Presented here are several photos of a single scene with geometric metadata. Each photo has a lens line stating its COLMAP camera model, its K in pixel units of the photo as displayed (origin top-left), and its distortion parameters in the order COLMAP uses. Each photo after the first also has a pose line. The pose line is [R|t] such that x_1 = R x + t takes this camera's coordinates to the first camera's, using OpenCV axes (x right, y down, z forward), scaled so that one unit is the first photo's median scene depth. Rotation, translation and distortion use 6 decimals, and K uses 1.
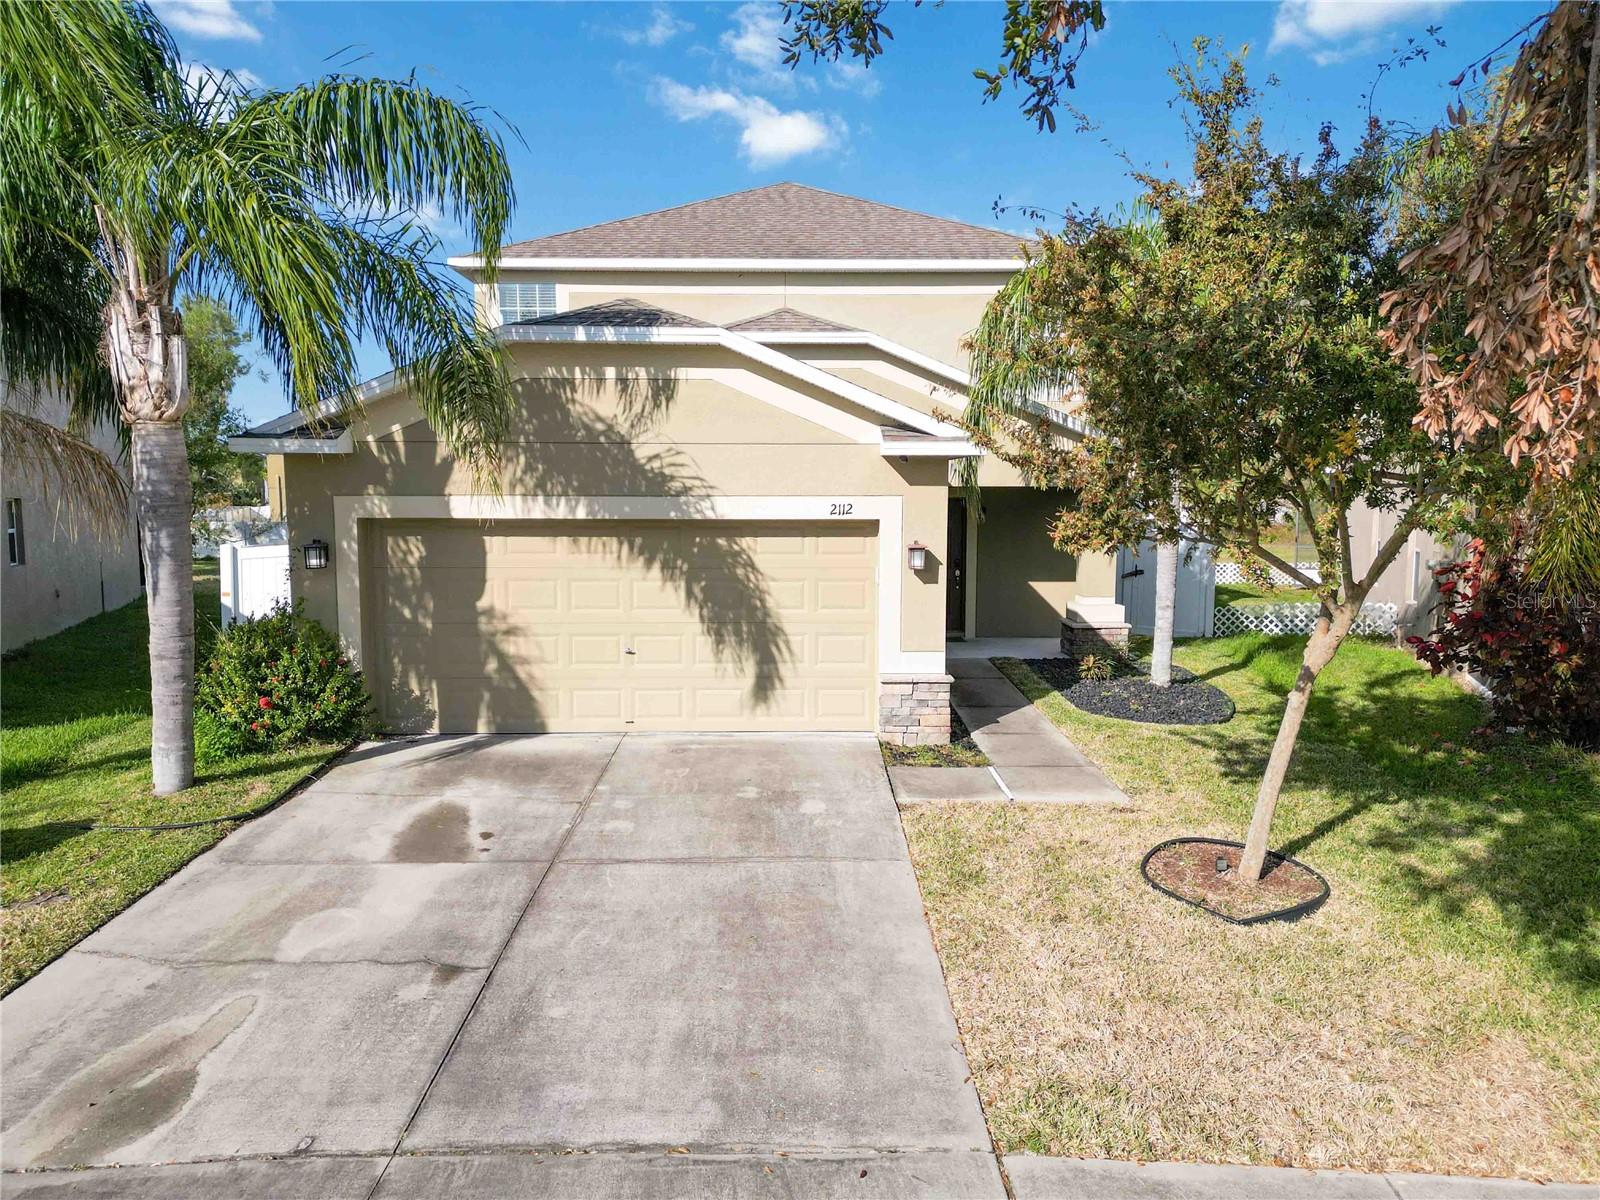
lens RADIAL K [[1116.9, 0, 800.0], [0, 1116.9, 600.0], [0, 0, 1]] dist [0.085687, -0.083500]
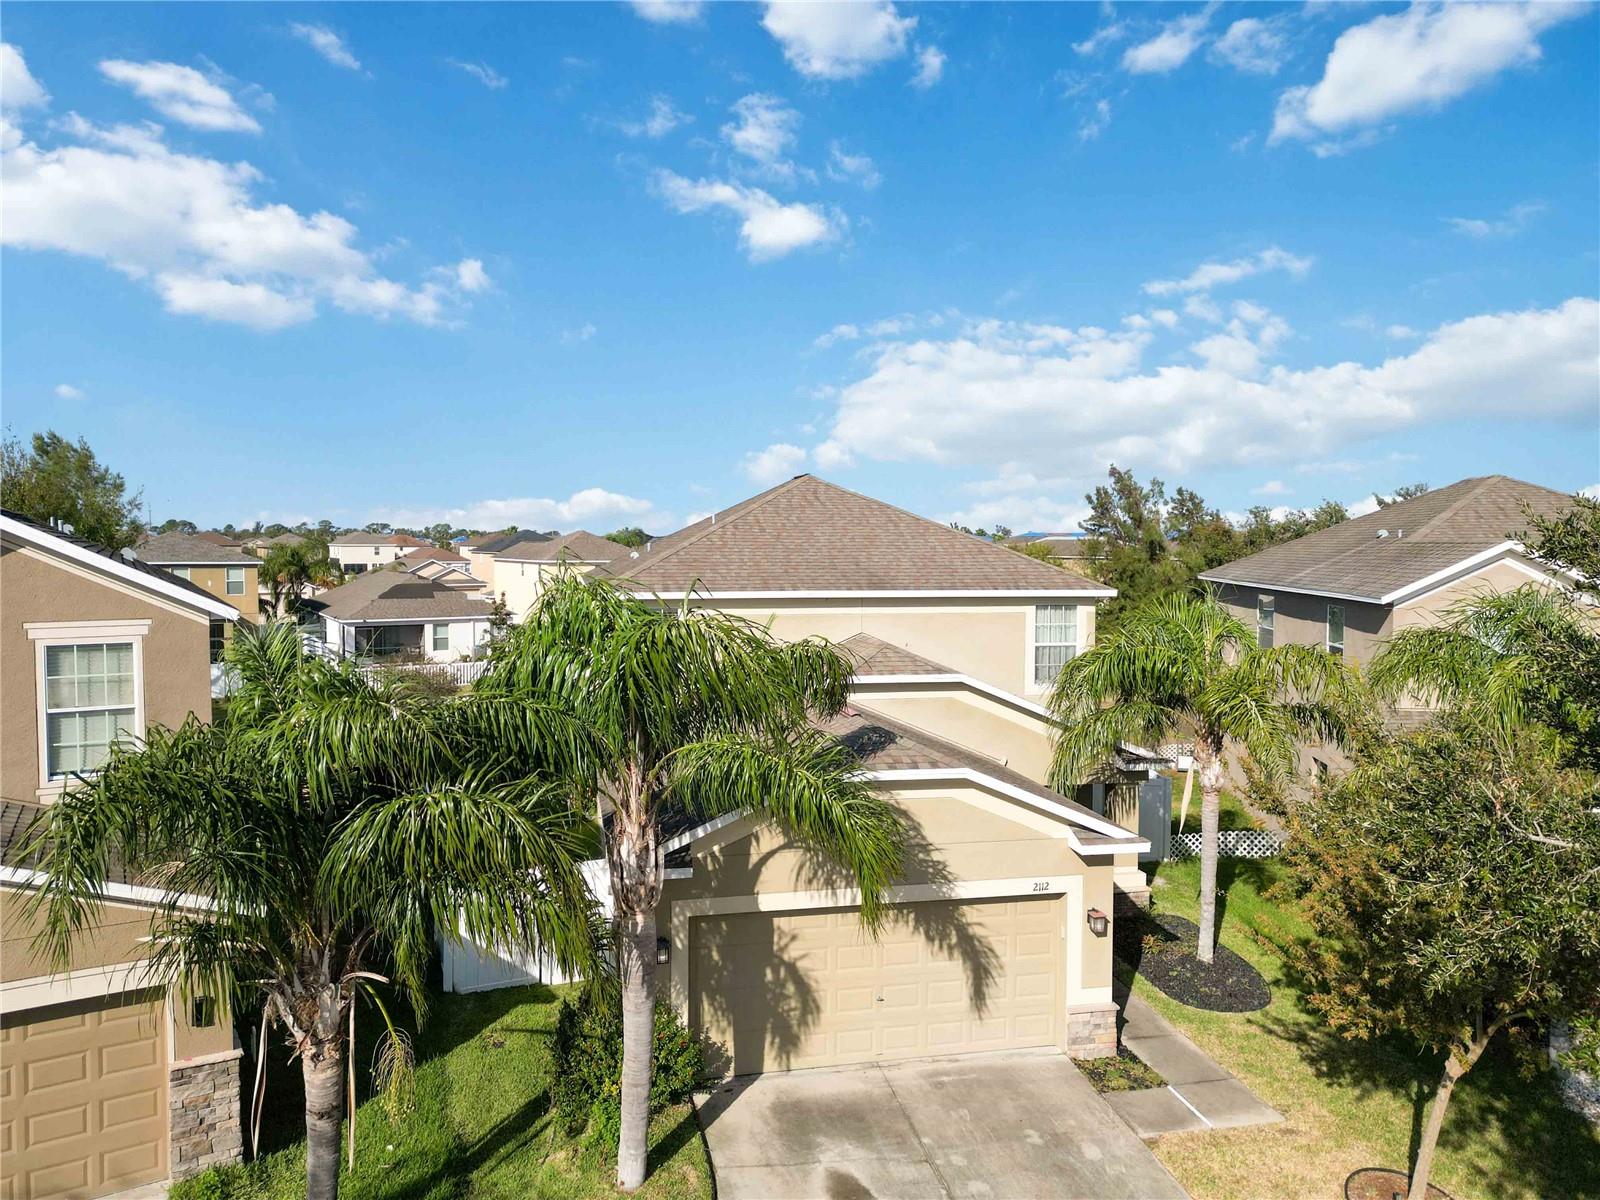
lens RADIAL K [[1116.9, 0, 800.0], [0, 1116.9, 600.0], [0, 0, 1]] dist [0.085687, -0.083500]
pose [[0.979017, -0.006831, 0.203662, -0.661375], [0.016380, 0.998842, -0.045239, -0.468201], [-0.203117, 0.047625, 0.977996, -0.371883]]
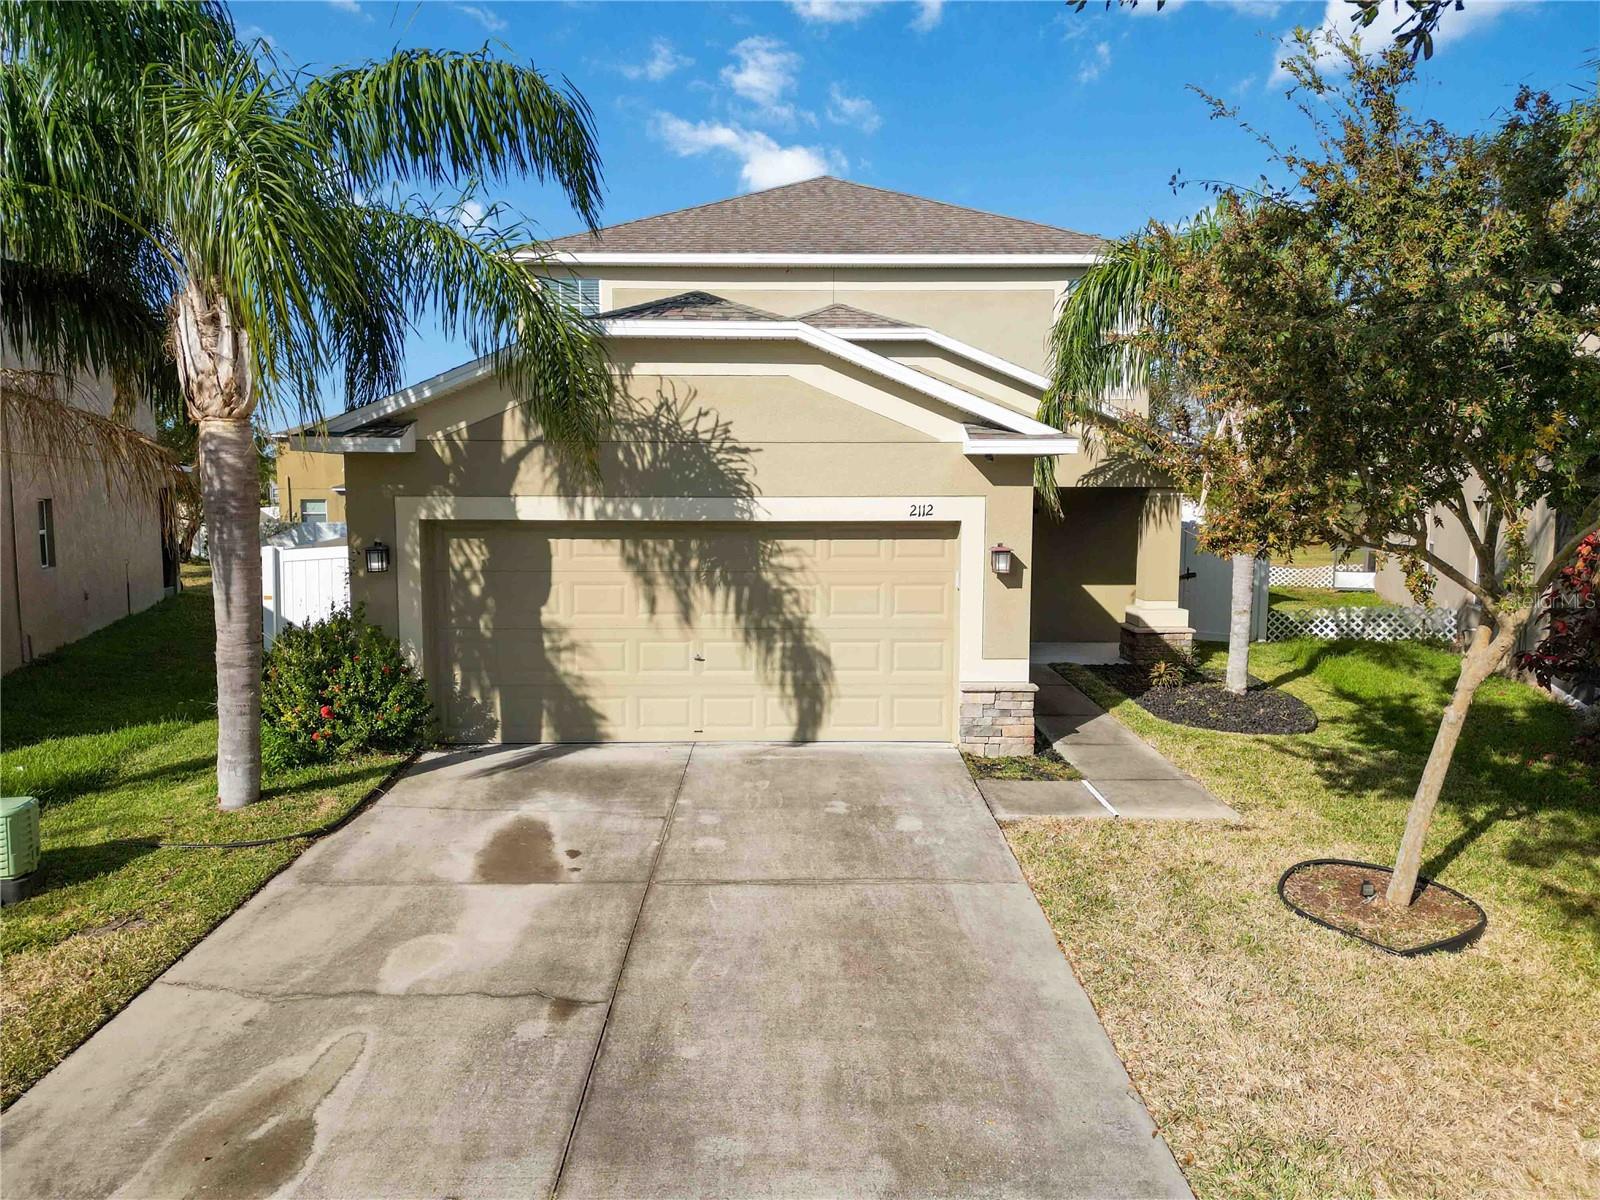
lens RADIAL K [[1116.9, 0, 800.0], [0, 1116.9, 600.0], [0, 0, 1]] dist [0.085687, -0.083500]
pose [[1.000000, 0.000688, 0.000395, -0.085324], [-0.000688, 0.999999, -0.001217, -0.003974], [-0.000396, 0.001217, 0.999999, 0.048995]]
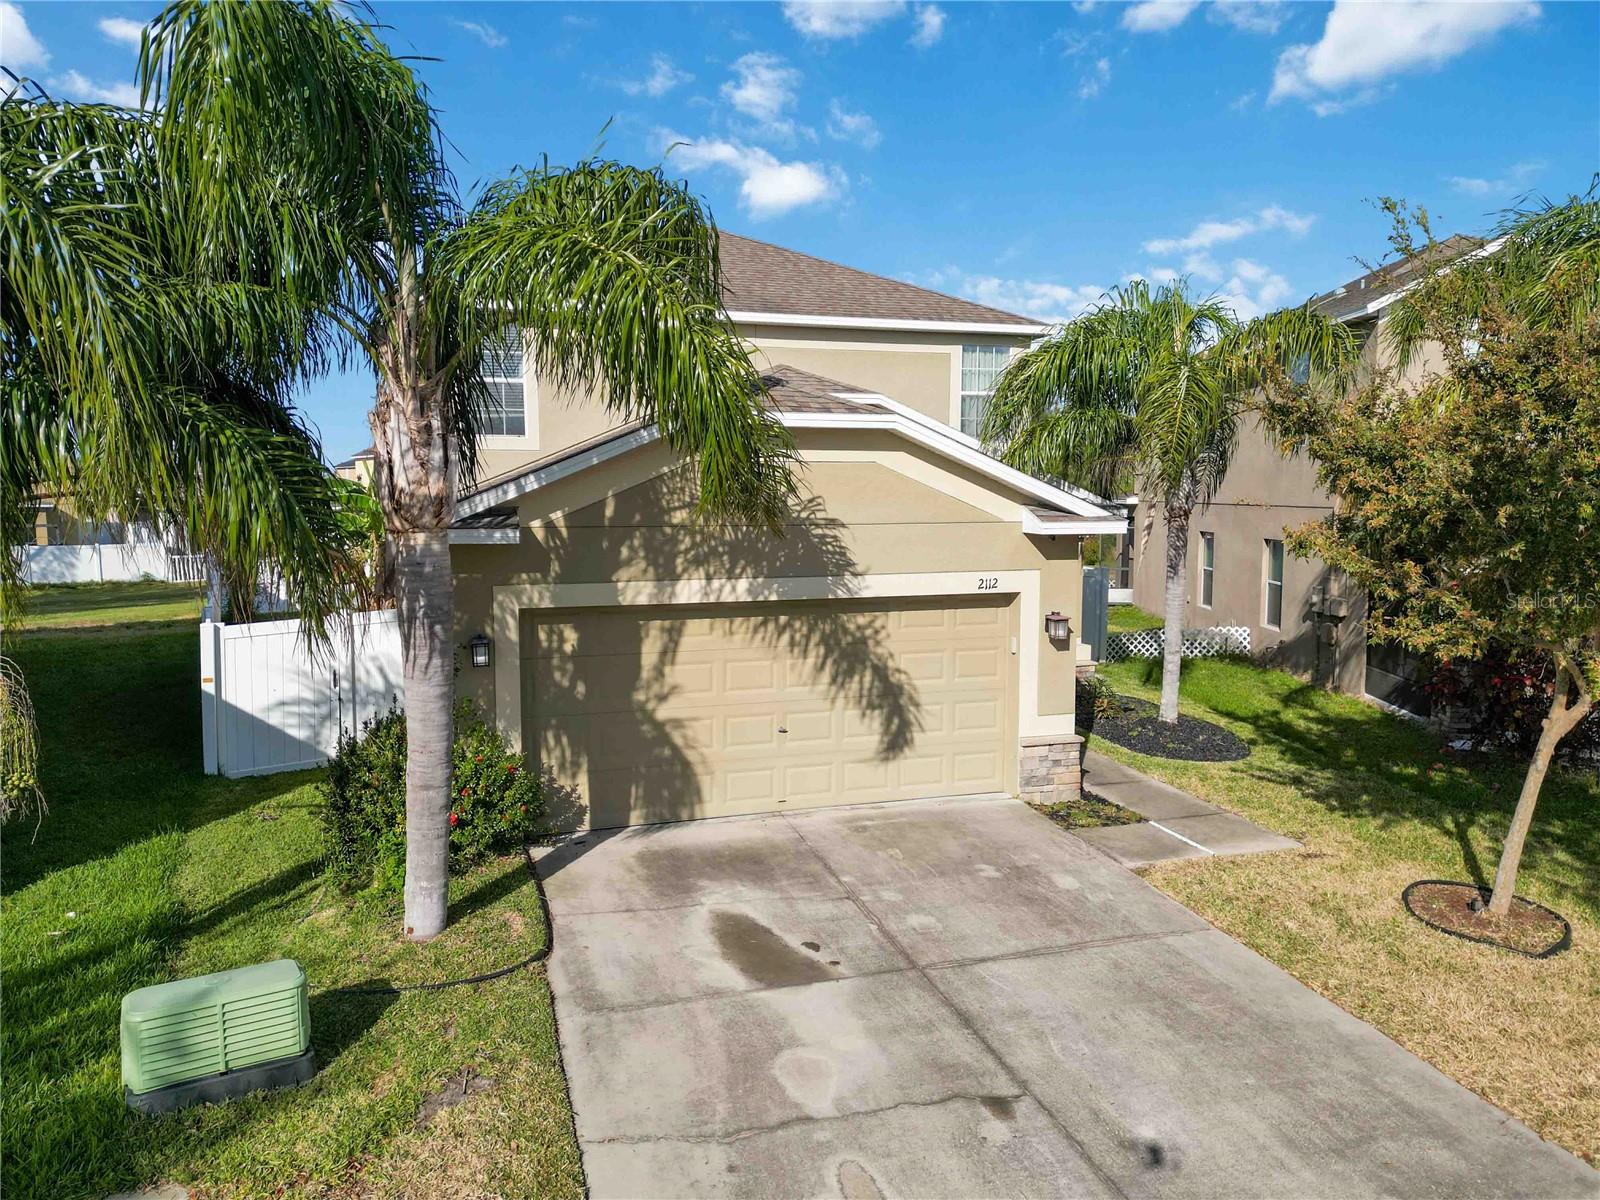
lens RADIAL K [[1116.9, 0, 800.0], [0, 1116.9, 600.0], [0, 0, 1]] dist [0.085687, -0.083500]
pose [[0.955891, -0.031044, 0.292078, -0.553238], [0.031185, 0.999505, 0.004173, -0.096124], [-0.292063, 0.005120, 0.956385, 0.057965]]
